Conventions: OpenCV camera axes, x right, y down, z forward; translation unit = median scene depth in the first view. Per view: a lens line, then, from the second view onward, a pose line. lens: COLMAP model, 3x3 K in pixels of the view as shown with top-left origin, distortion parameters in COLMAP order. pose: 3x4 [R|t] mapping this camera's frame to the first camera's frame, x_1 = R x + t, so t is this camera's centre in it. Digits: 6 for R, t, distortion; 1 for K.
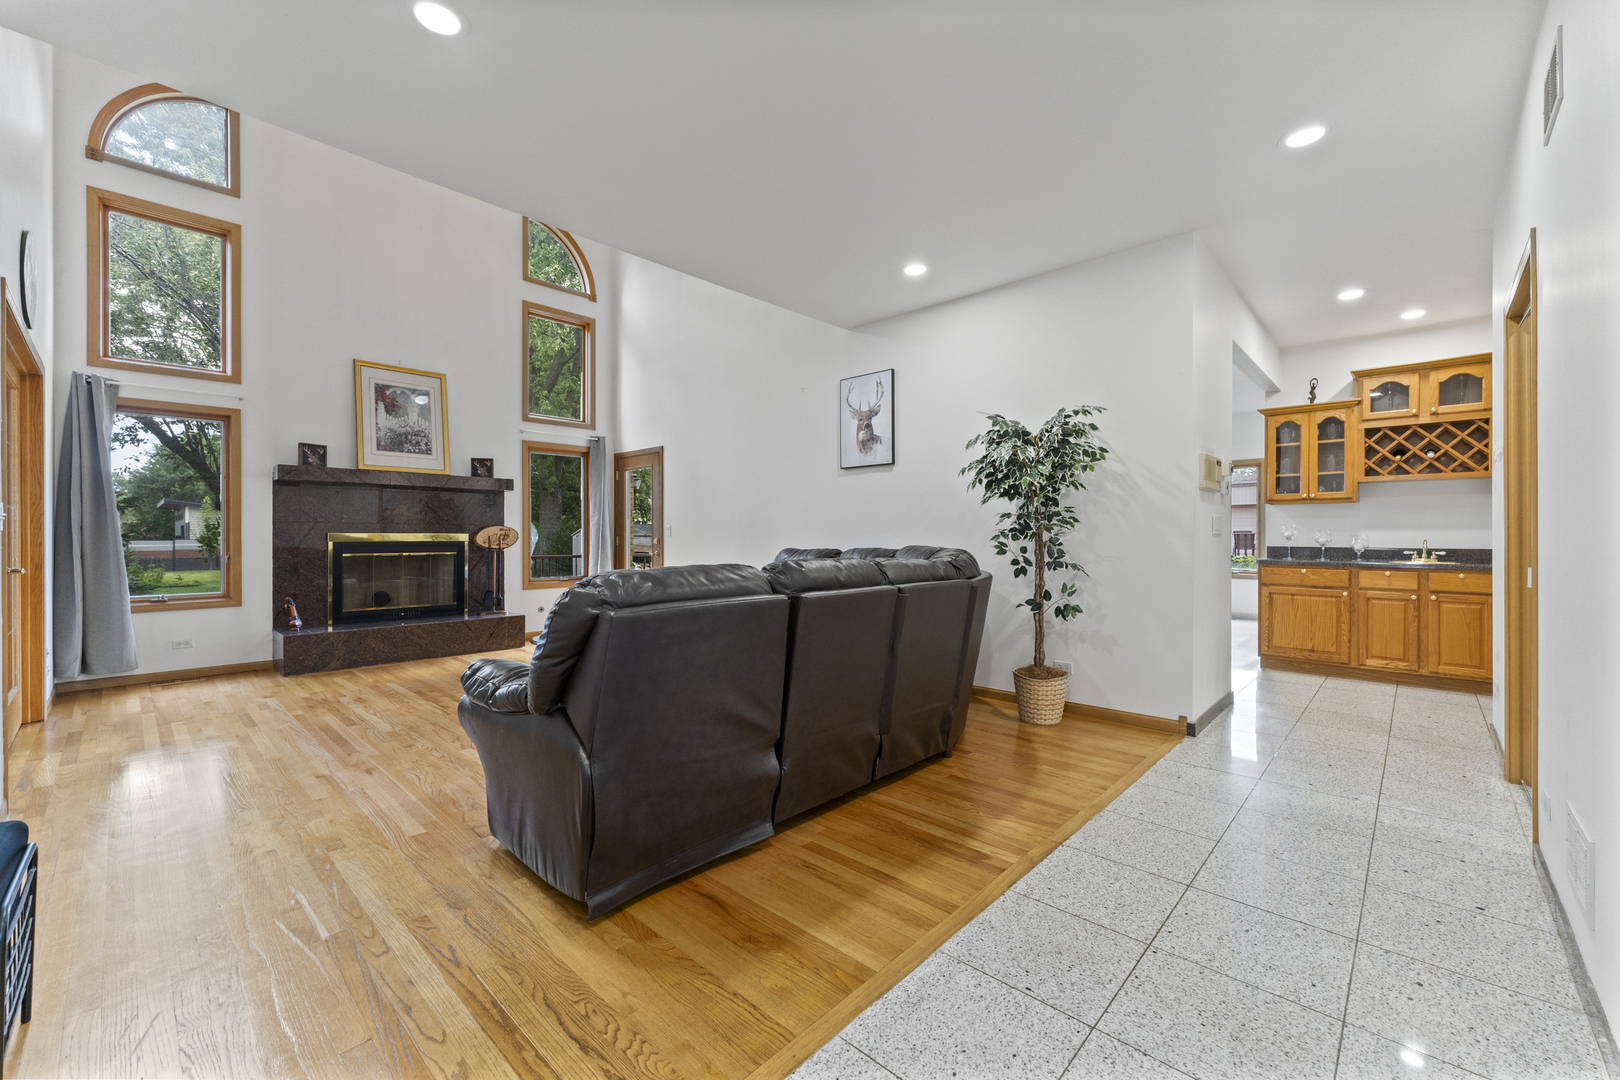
lens RADIAL K [[654.7, 0, 809.6], [0, 654.7, 535.6], [0, 0, 1]] dist [-0.000737, 0.000768]
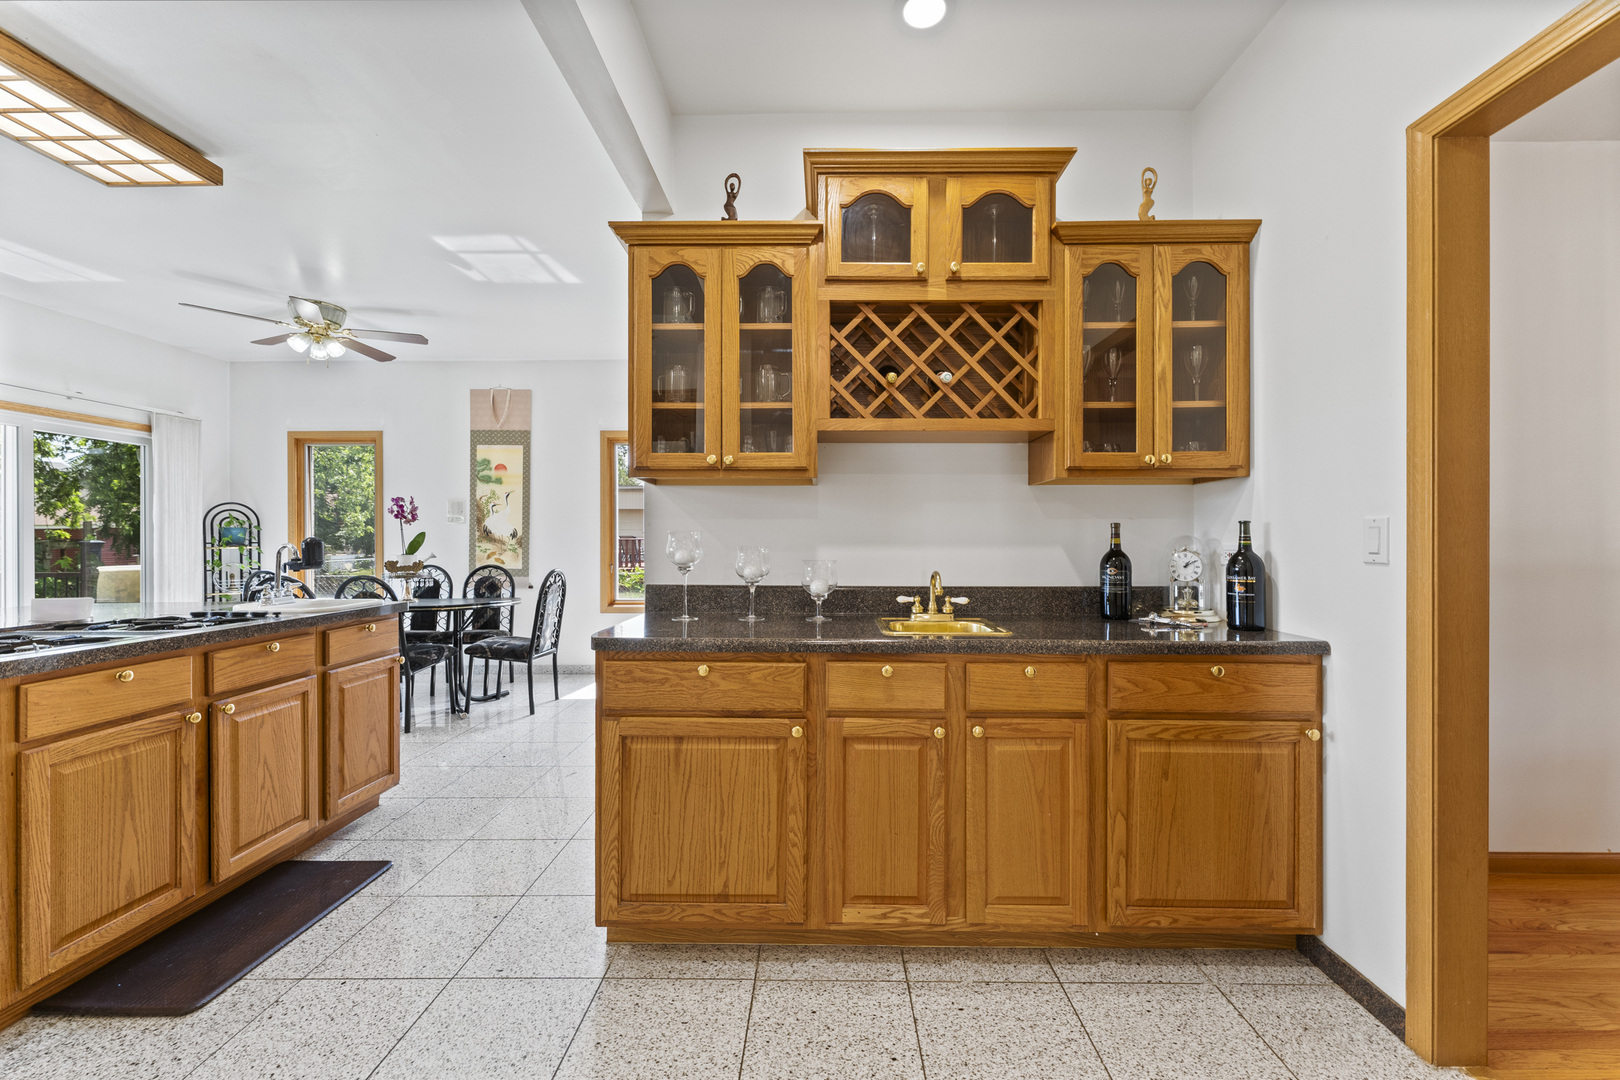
lens RADIAL K [[654.7, 0, 813.6], [0, 654.7, 540.0], [0, 0, 1]] dist [-0.000737, 0.000768]
pose [[0.743734, -0.002699, 0.668470, 0.571046], [0.001656, 0.999996, 0.002196, -0.014730], [-0.668473, -0.000527, 0.743736, 0.708593]]
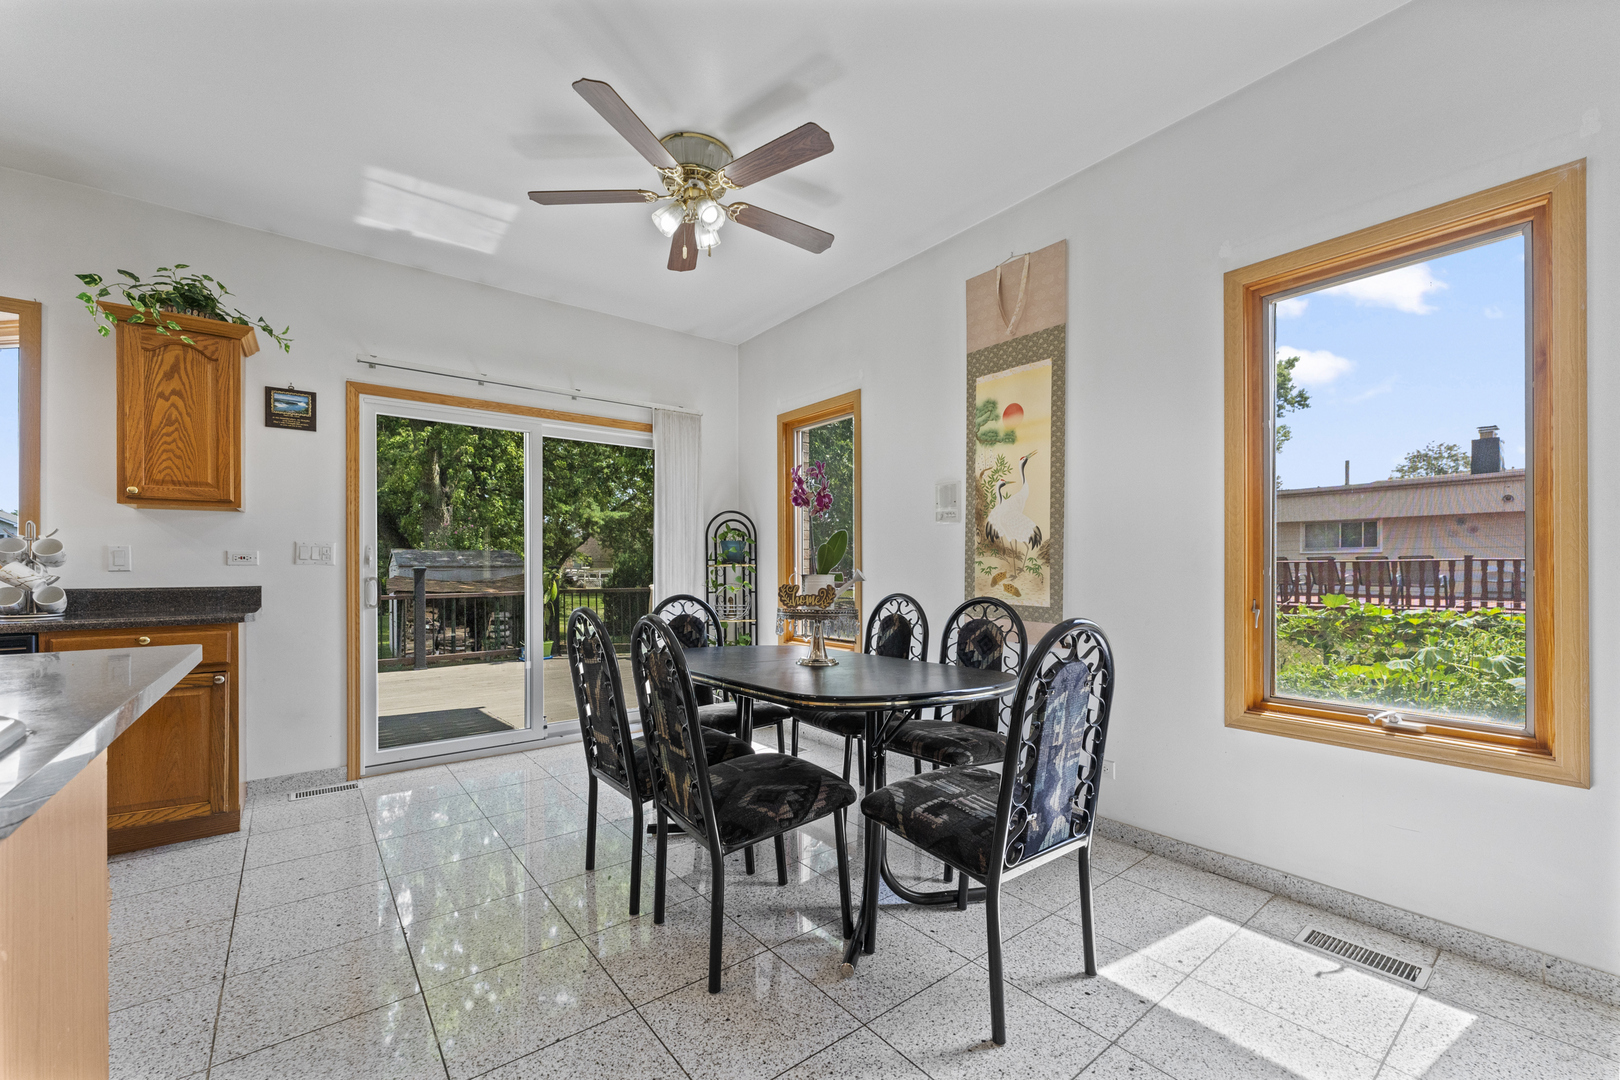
lens RADIAL K [[654.7, 0, 820.4], [0, 654.7, 566.3], [0, 0, 1]] dist [-0.000737, 0.000768]
pose [[0.988671, -0.002921, -0.150071, 0.669397], [0.003004, 0.999995, 0.000329, -0.009083], [0.150069, -0.000776, 0.988675, 0.924581]]
